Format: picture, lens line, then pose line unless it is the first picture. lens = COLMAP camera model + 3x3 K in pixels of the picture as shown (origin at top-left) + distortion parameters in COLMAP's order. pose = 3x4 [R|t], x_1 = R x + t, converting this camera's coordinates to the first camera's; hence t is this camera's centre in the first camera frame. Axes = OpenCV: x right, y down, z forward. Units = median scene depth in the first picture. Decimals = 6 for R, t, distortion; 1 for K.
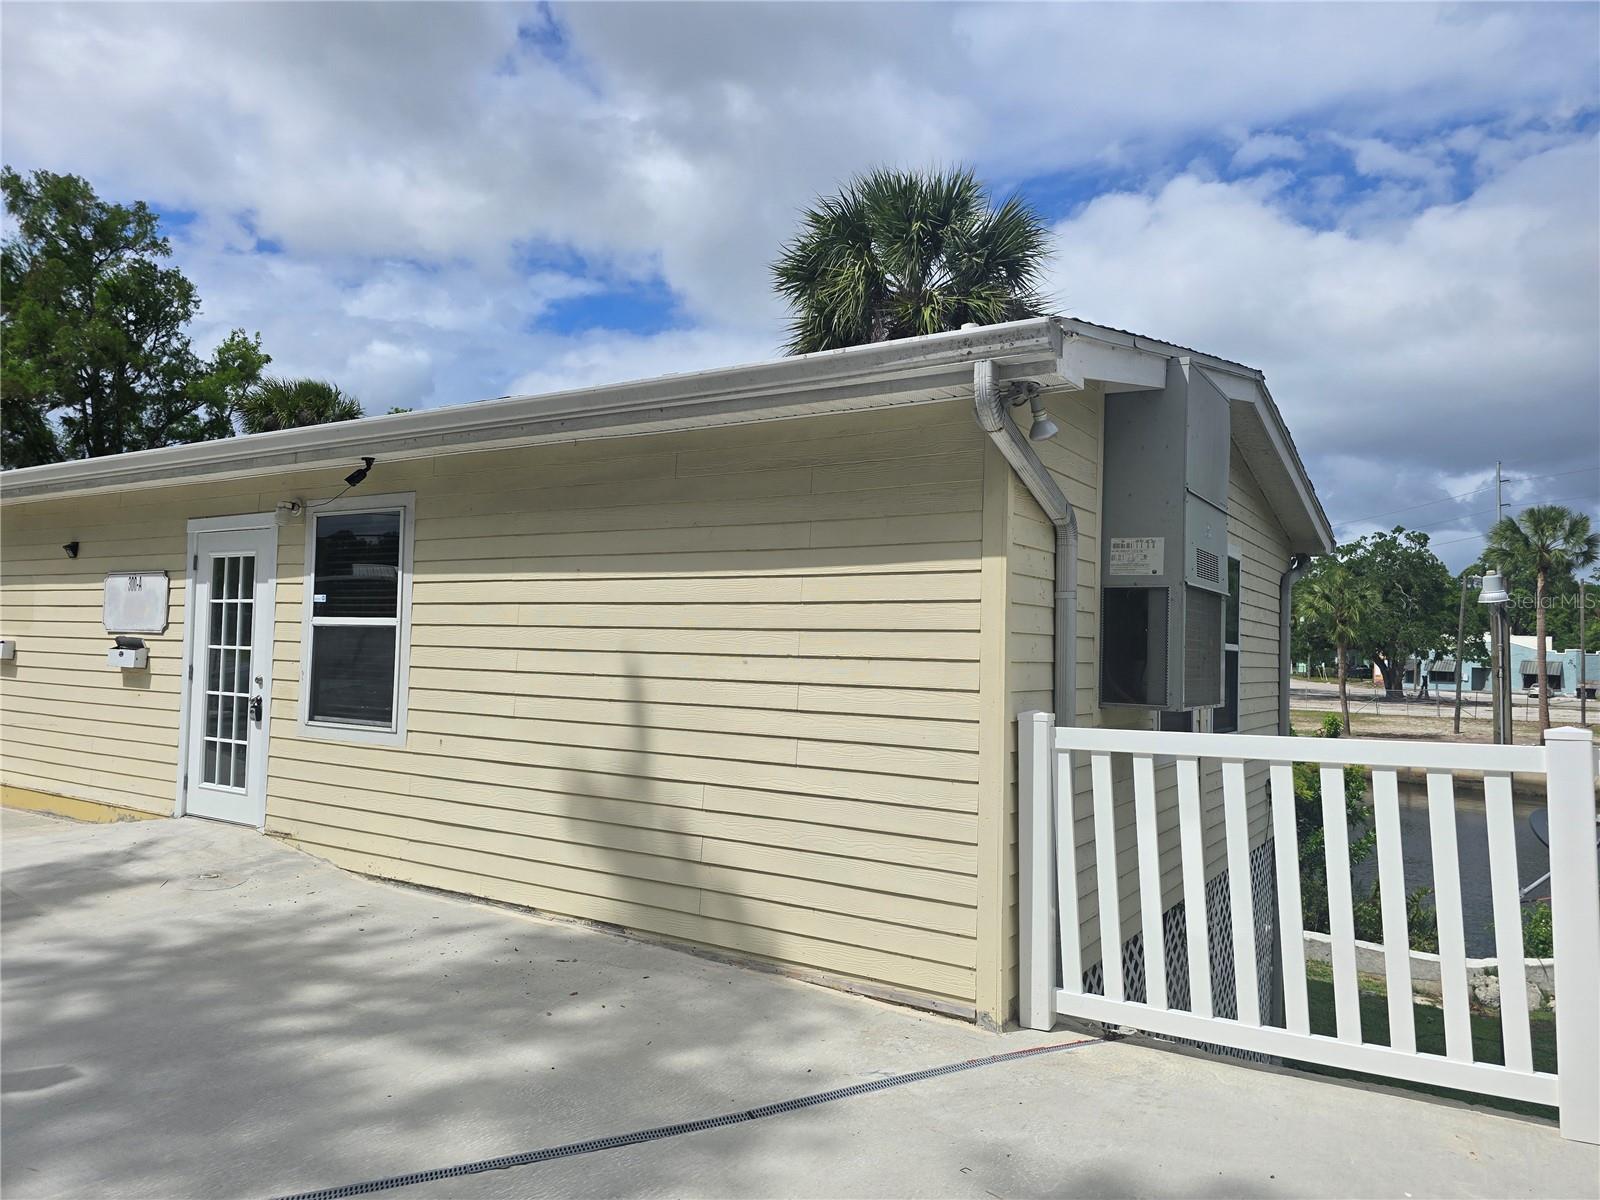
lens RADIAL K [[1070.7, 0, 797.8], [0, 1070.7, 595.4], [0, 0, 1]] dist [0.041405, -0.031160]
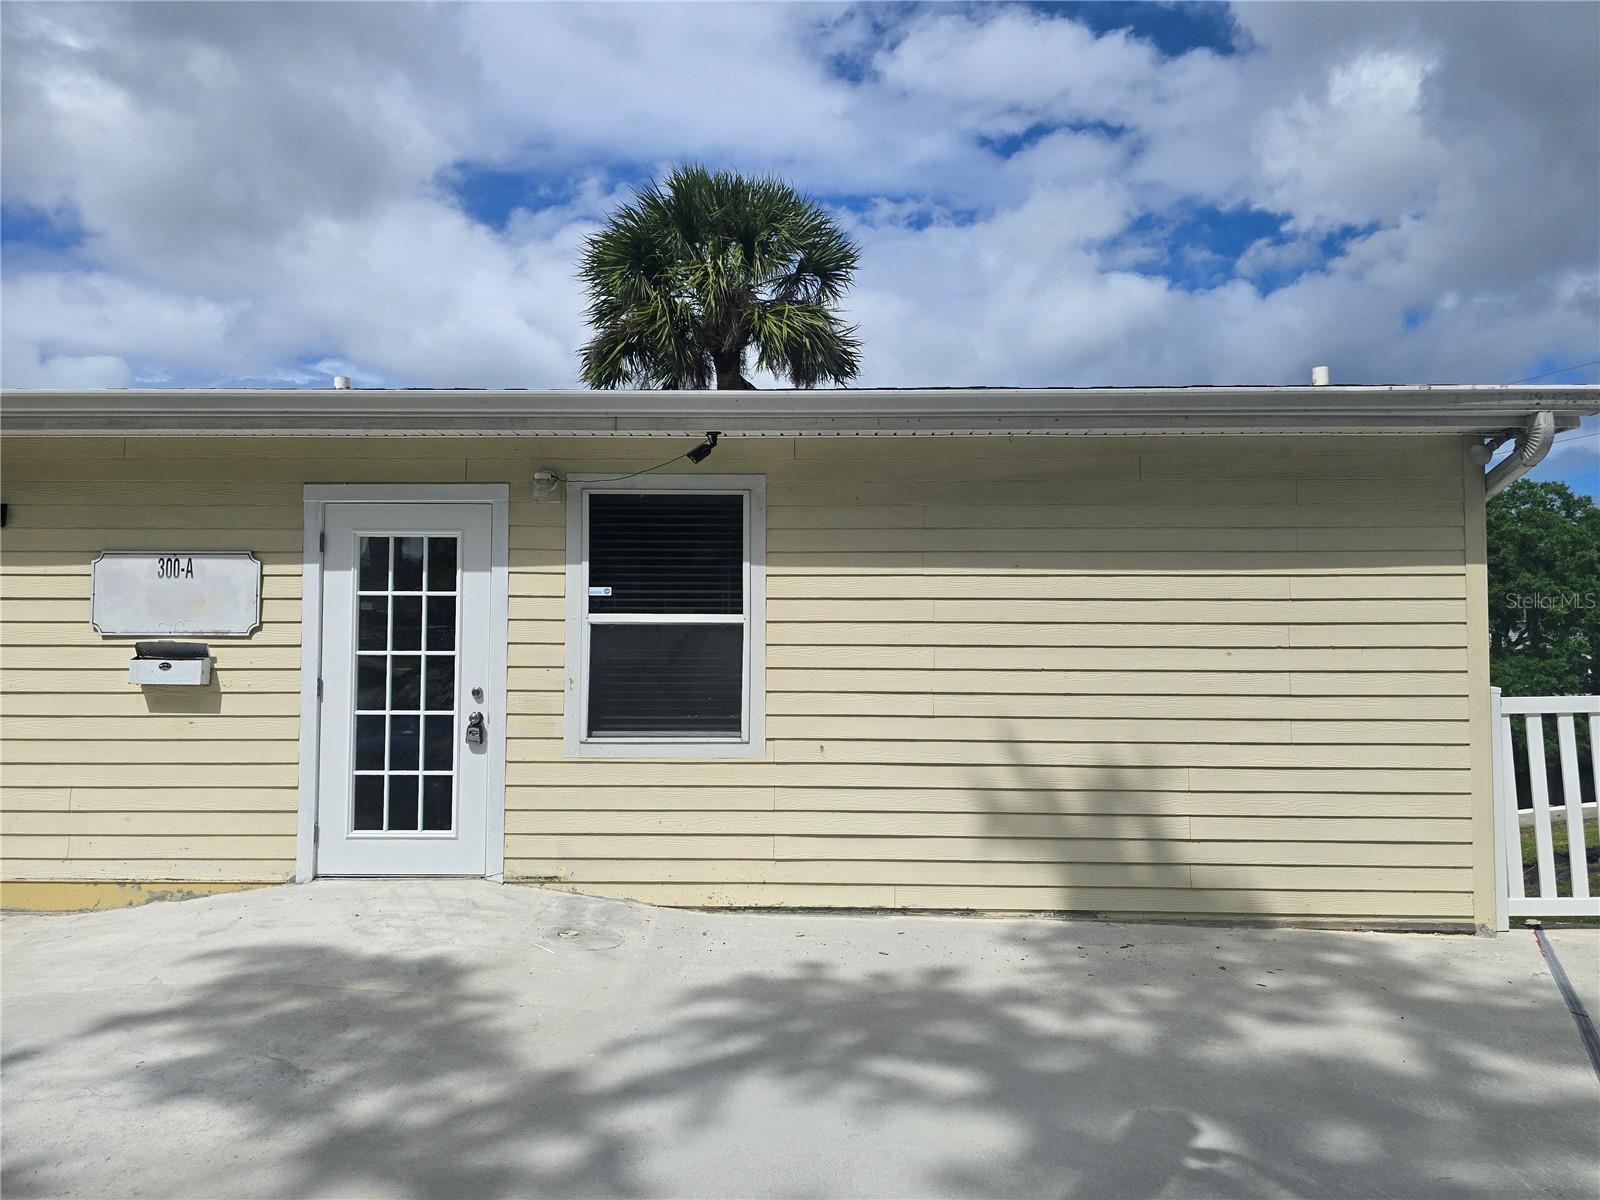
lens RADIAL K [[1070.7, 0, 786.4], [0, 1070.7, 602.4], [0, 0, 1]] dist [0.041405, -0.031160]
pose [[0.856969, 0.004002, 0.515352, -0.745105], [-0.007807, 0.999956, 0.005218, 0.005815], [-0.515309, -0.008495, 0.856962, 0.208869]]
